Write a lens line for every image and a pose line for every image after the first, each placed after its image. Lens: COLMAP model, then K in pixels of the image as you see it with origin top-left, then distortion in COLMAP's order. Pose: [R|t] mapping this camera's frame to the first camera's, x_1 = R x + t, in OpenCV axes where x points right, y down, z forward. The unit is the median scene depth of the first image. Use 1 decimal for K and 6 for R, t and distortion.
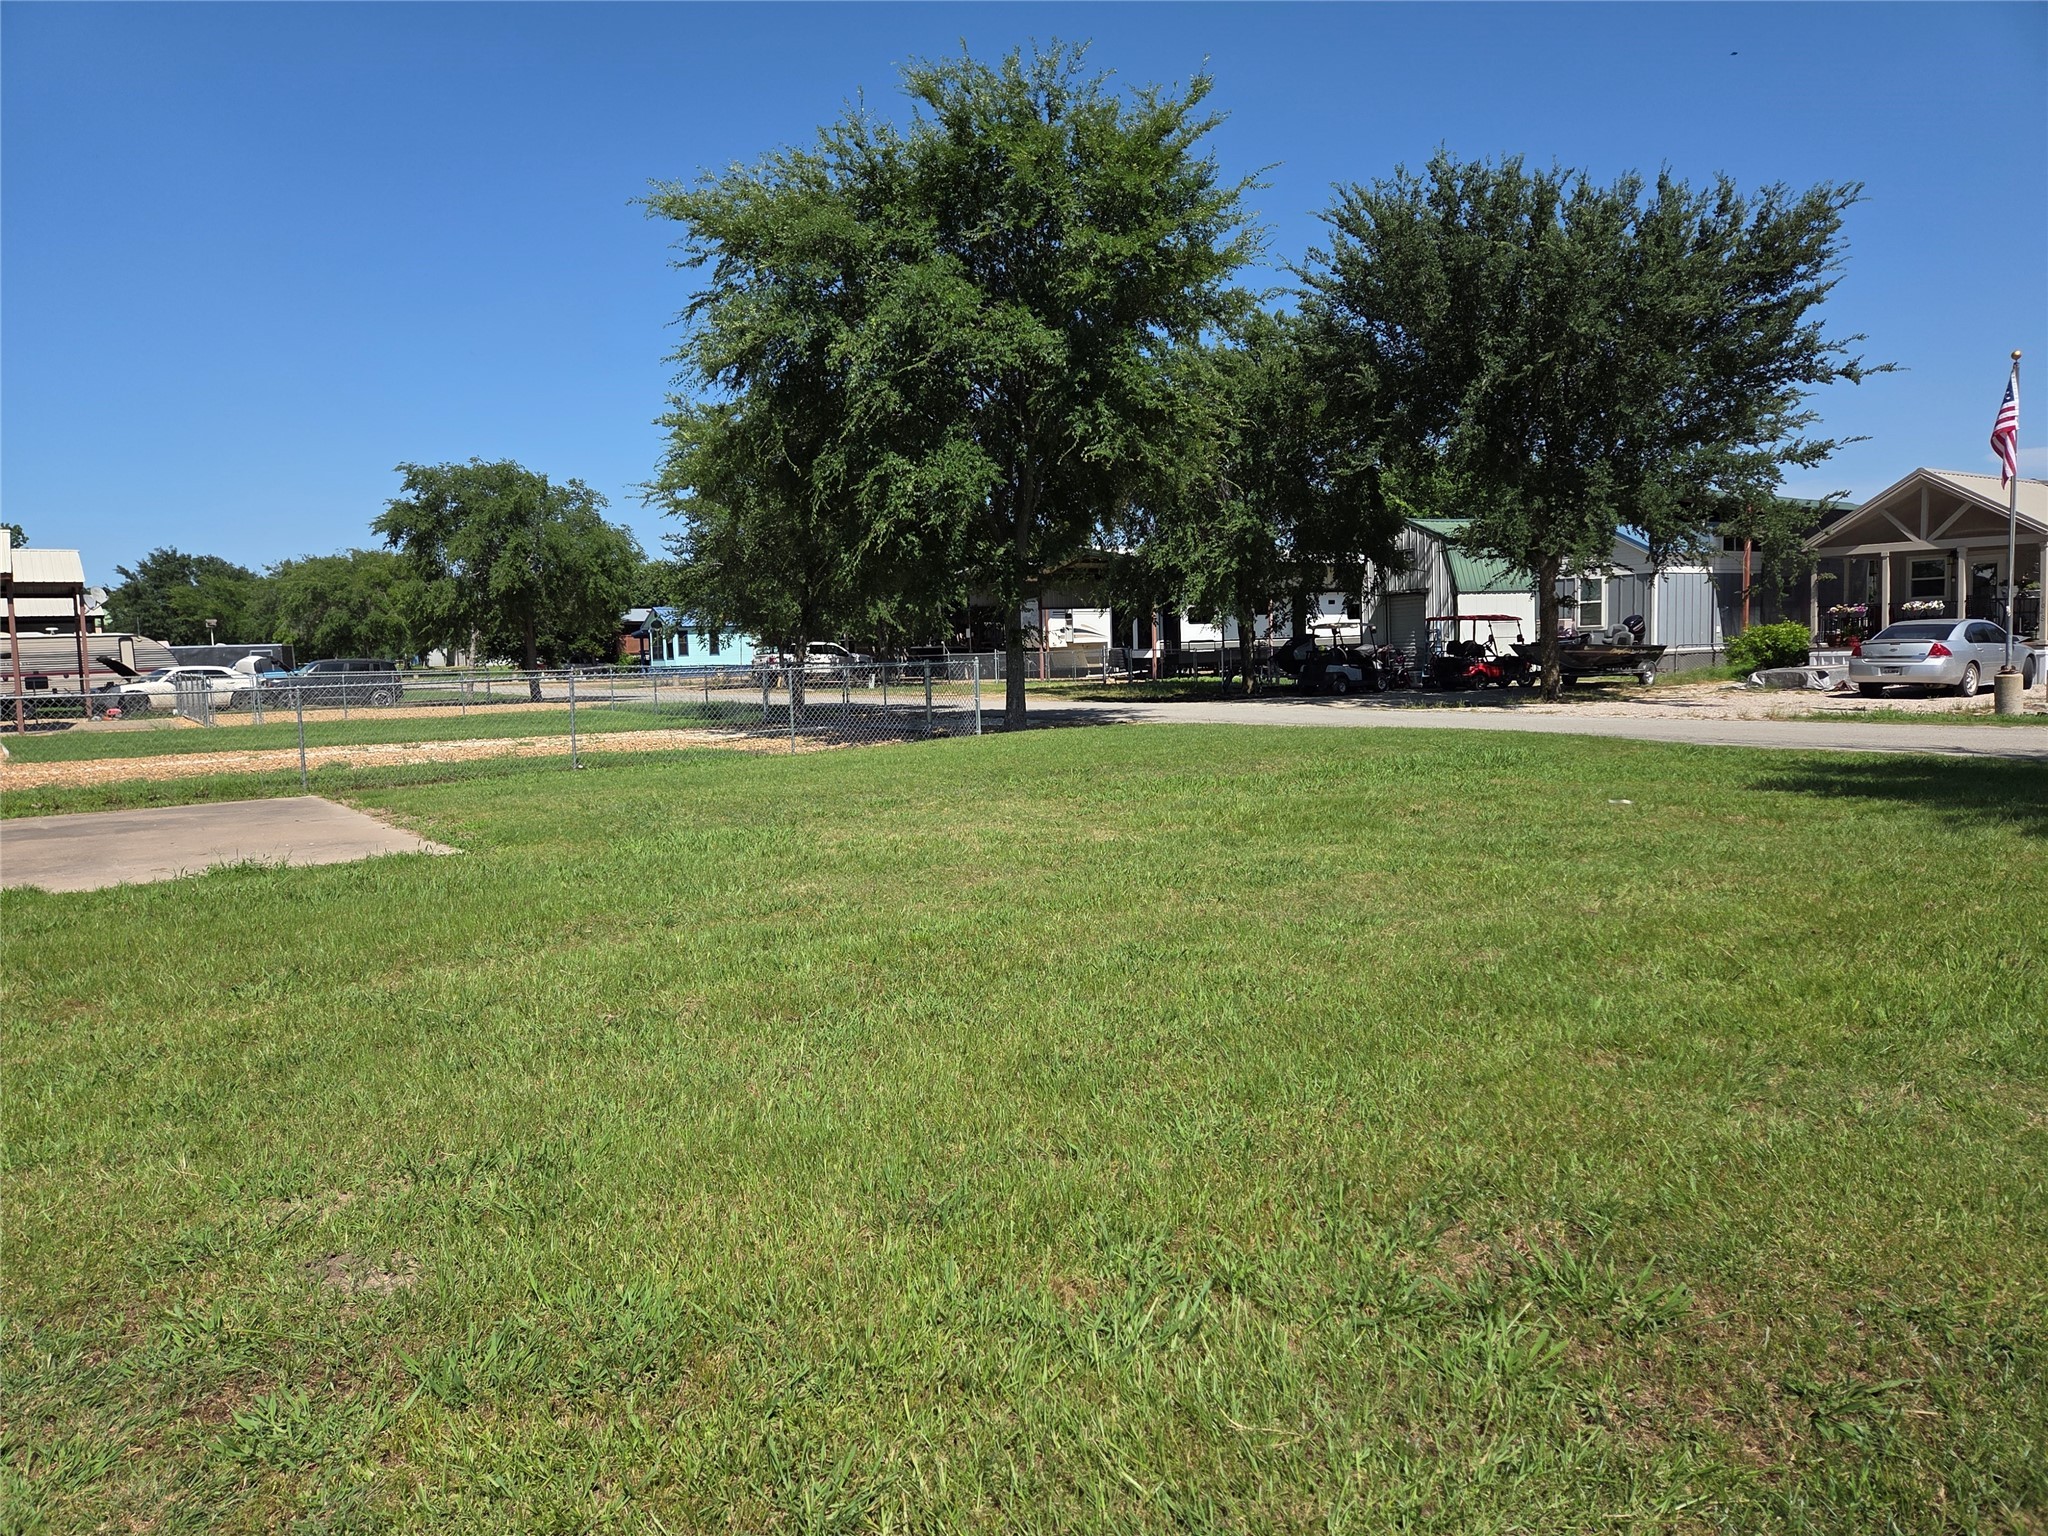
lens RADIAL K [[1355.9, 0, 1009.9], [0, 1355.9, 753.5], [0, 0, 1]] dist [0.082216, -0.068413]
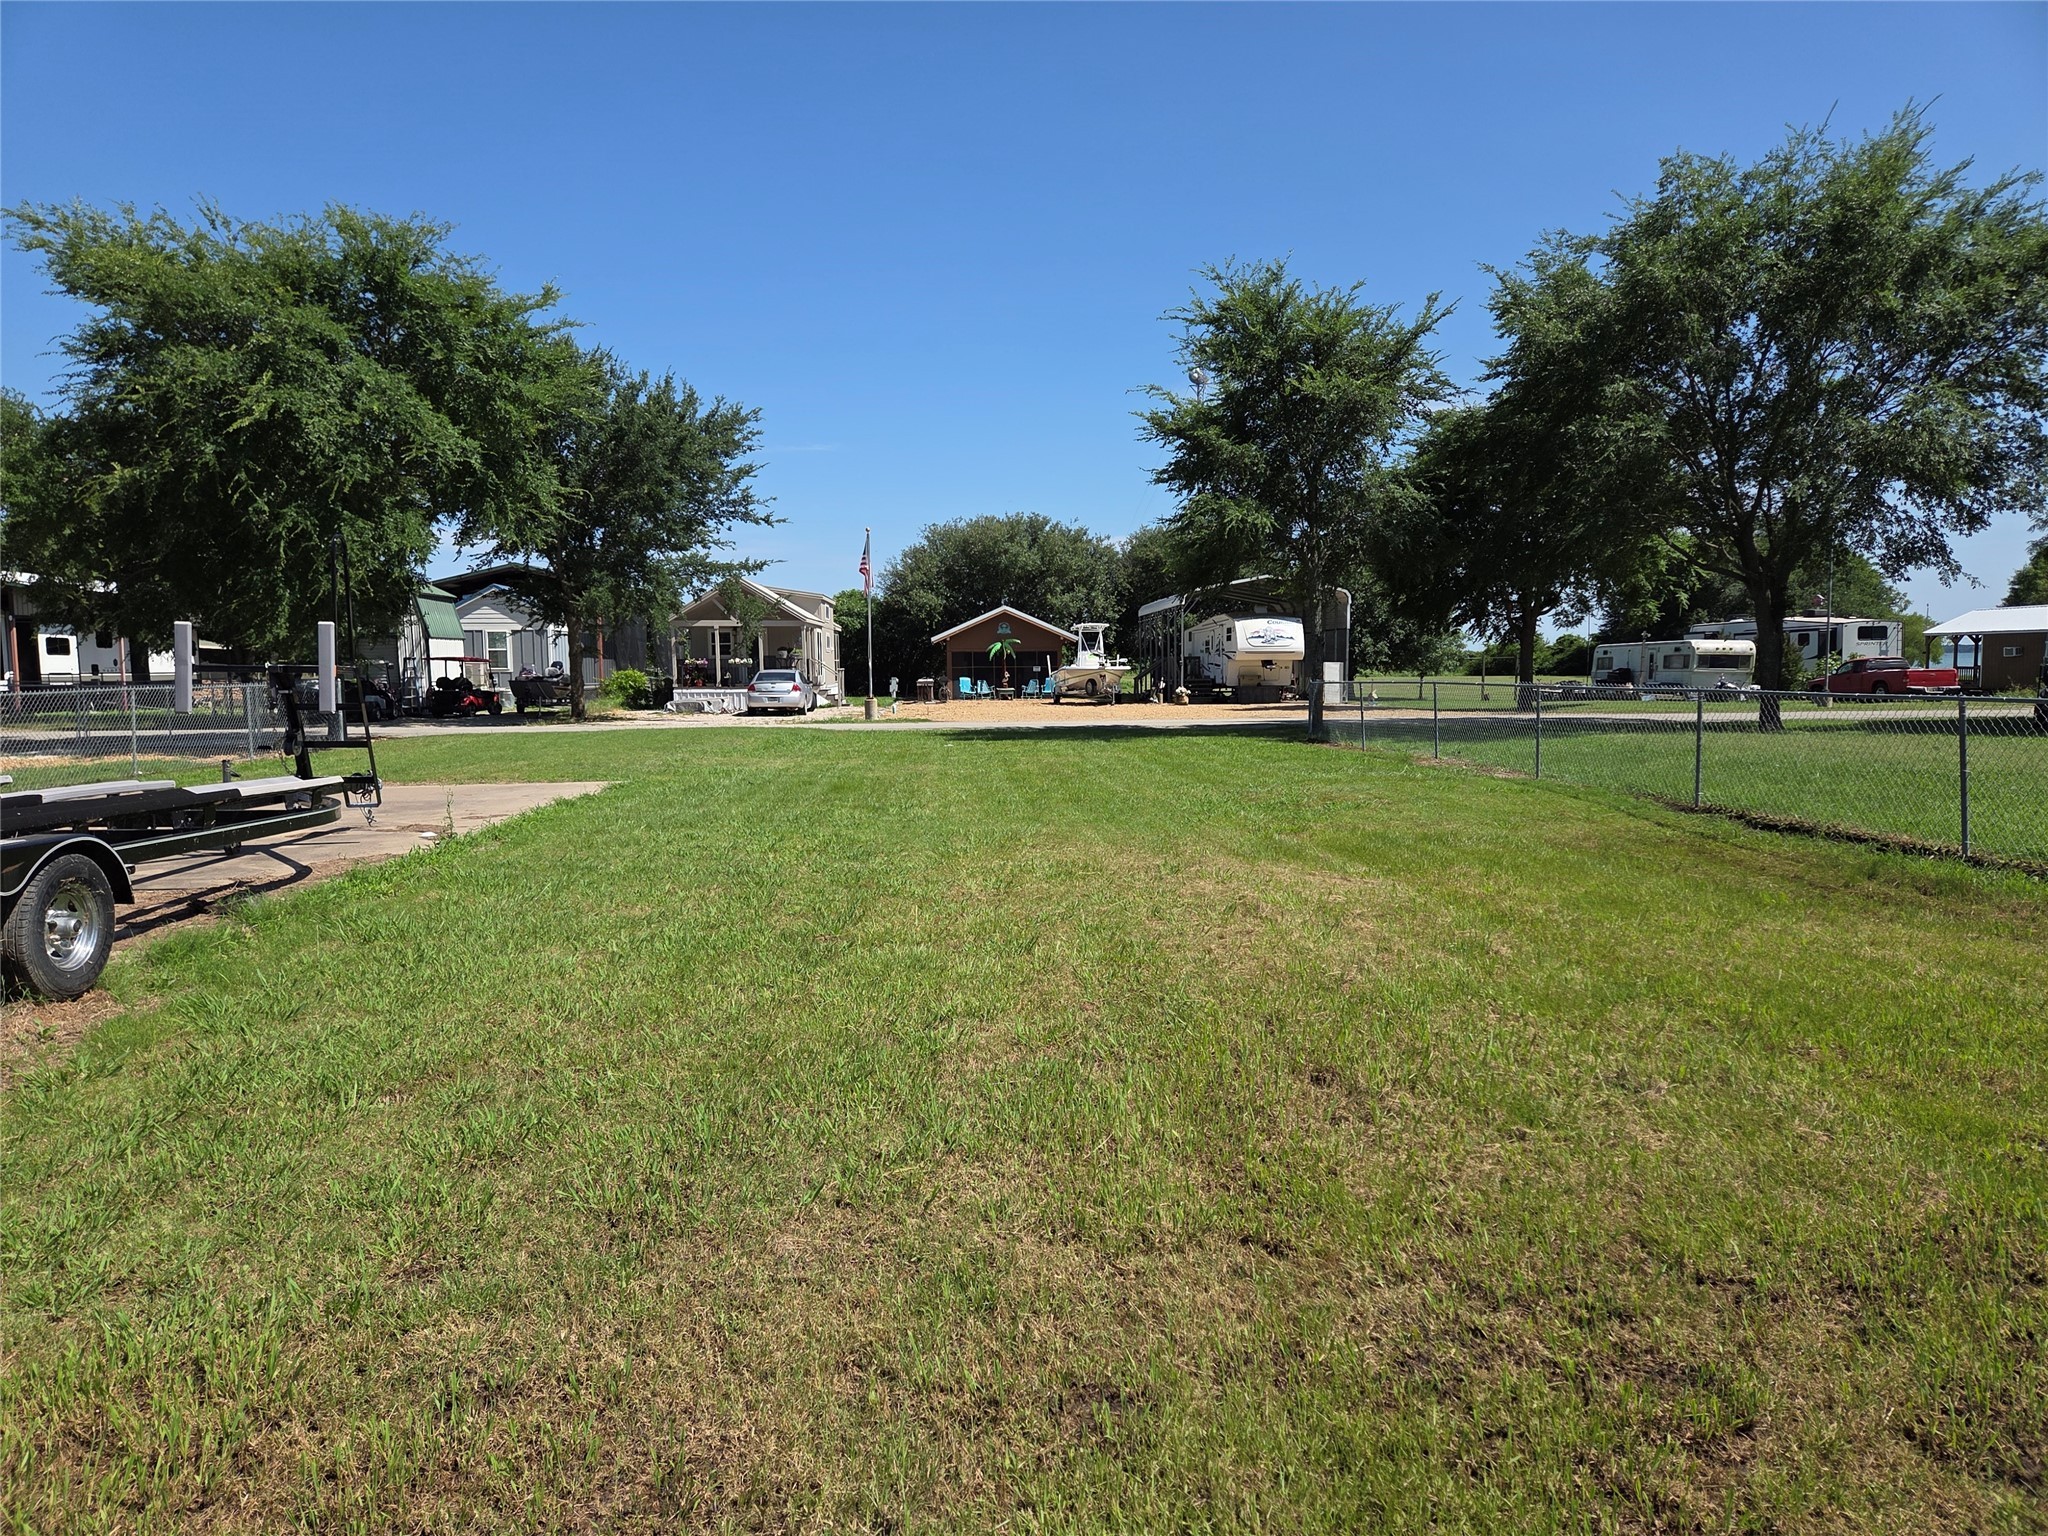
lens RADIAL K [[1354.1, 0, 1029.6], [0, 1354.1, 764.7], [0, 0, 1]] dist [0.078001, -0.065876]
pose [[0.523135, -0.037661, 0.851417, -0.646084], [0.061653, 0.998078, 0.006268, 0.029346], [-0.850017, 0.049214, 0.524451, -0.119968]]
